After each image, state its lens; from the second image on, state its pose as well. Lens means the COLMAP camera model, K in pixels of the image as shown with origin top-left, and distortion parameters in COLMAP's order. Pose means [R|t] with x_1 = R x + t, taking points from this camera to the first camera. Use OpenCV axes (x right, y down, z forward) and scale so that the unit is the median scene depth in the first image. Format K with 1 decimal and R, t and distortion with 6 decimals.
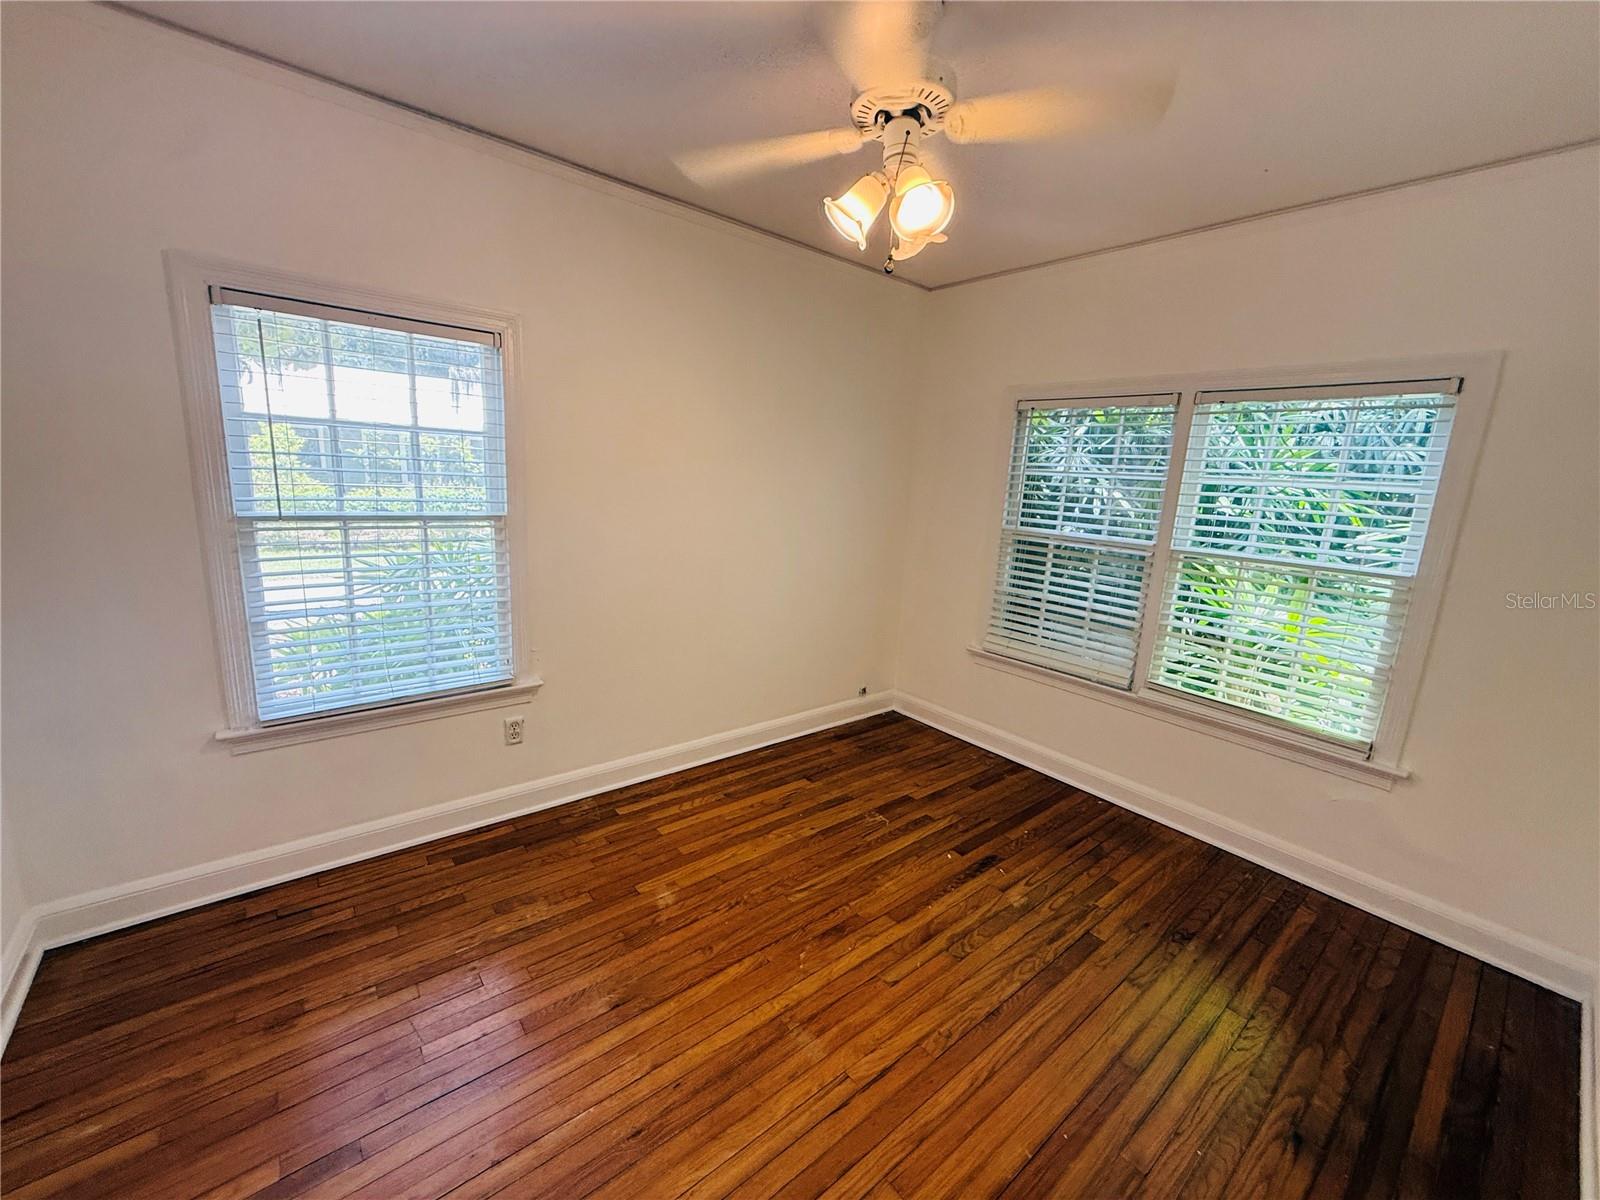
lens RADIAL K [[638.1, 0, 795.7], [0, 638.1, 597.8], [0, 0, 1]] dist [0.001562, -0.000102]
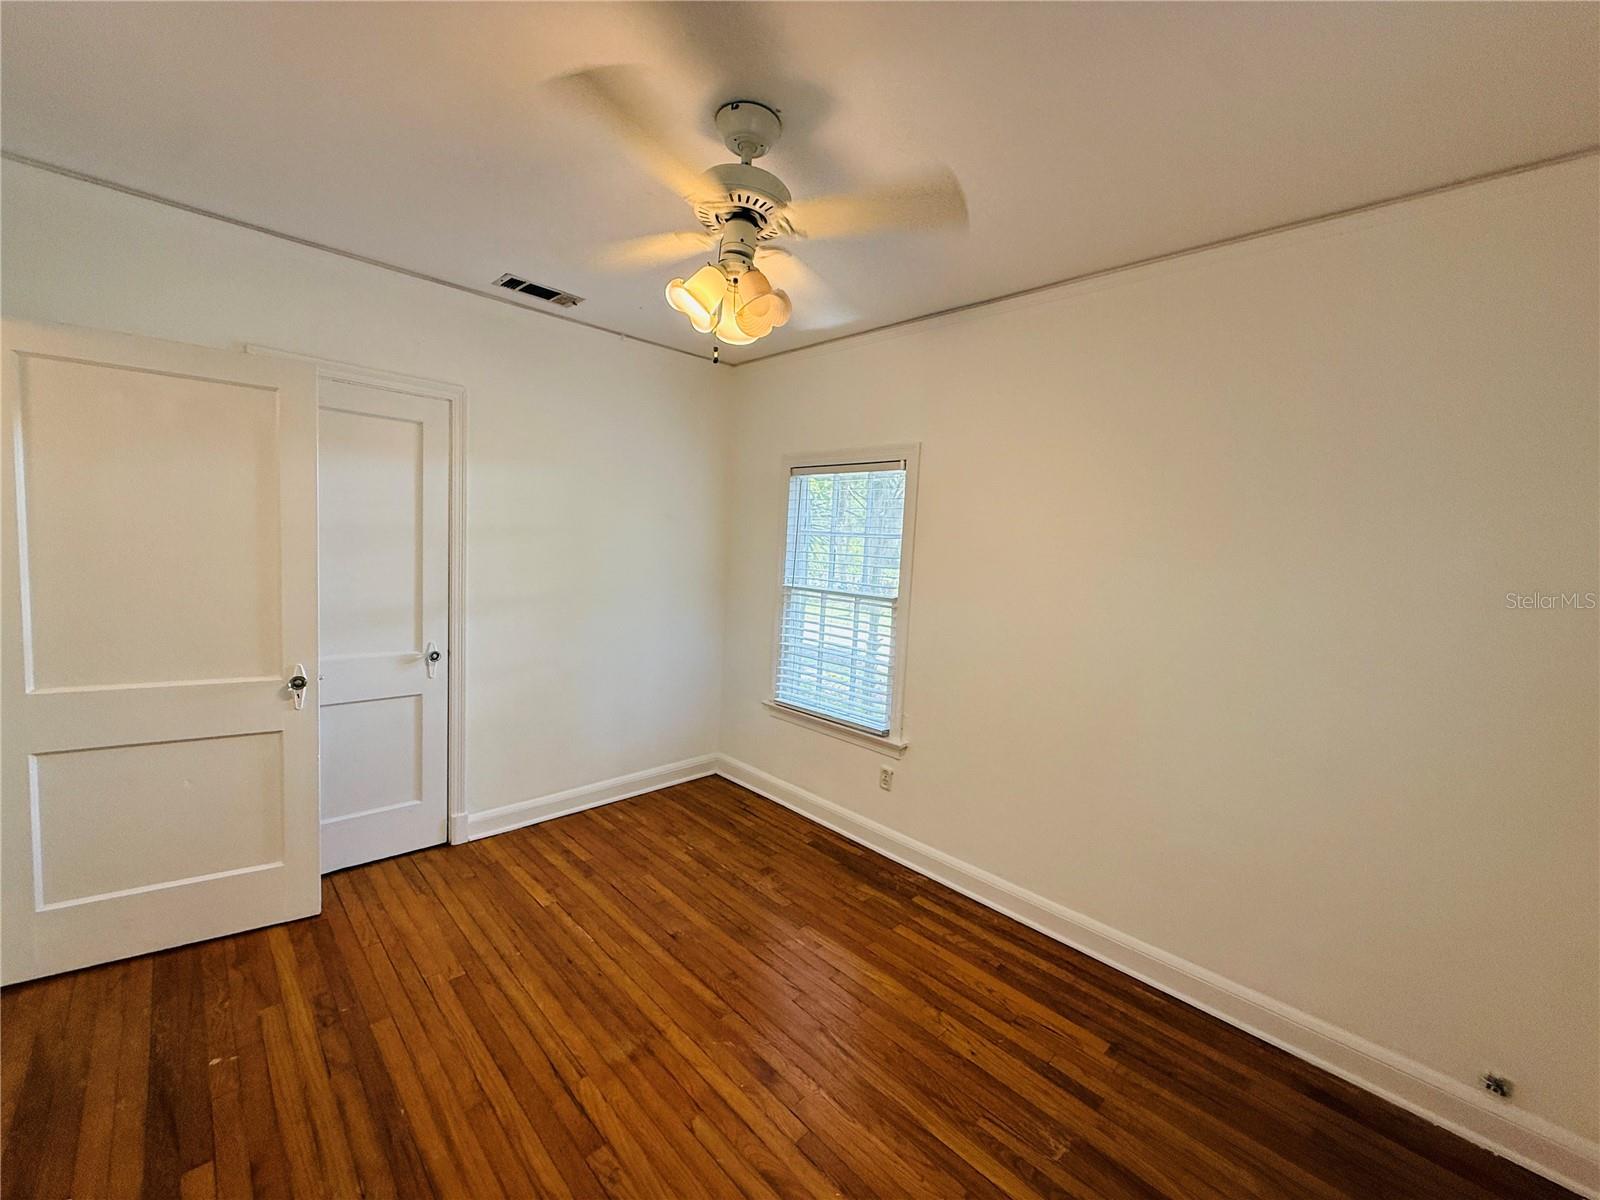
lens RADIAL K [[638.1, 0, 795.7], [0, 638.1, 597.8], [0, 0, 1]] dist [0.001562, -0.000102]
pose [[0.089823, 0.037085, -0.995267, 0.761634], [-0.241916, 0.970192, 0.014318, -0.099846], [0.966131, 0.239484, 0.096117, 0.679904]]
